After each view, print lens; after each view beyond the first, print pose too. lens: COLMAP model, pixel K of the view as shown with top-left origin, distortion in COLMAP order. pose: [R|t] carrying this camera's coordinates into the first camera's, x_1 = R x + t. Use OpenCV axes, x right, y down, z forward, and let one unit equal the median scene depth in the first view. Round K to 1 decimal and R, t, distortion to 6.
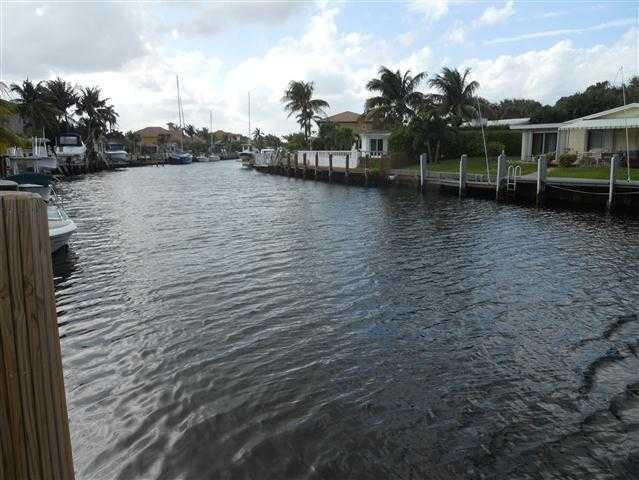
lens RADIAL K [[513.5, 0, 320.1], [0, 513.5, 238.1], [0, 0, 1]] dist [-0.003967, -0.008066]
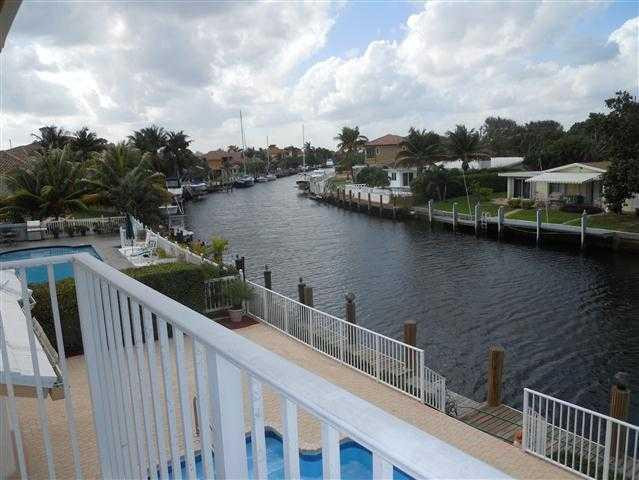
lens RADIAL K [[513.5, 0, 319.0], [0, 513.5, 242.1], [0, 0, 1]] dist [-0.003967, -0.008066]
pose [[0.994648, -0.020710, -0.101222, 0.022388], [0.020645, 0.999785, -0.001686, -0.033564], [0.101236, -0.000413, 0.994862, -0.318554]]
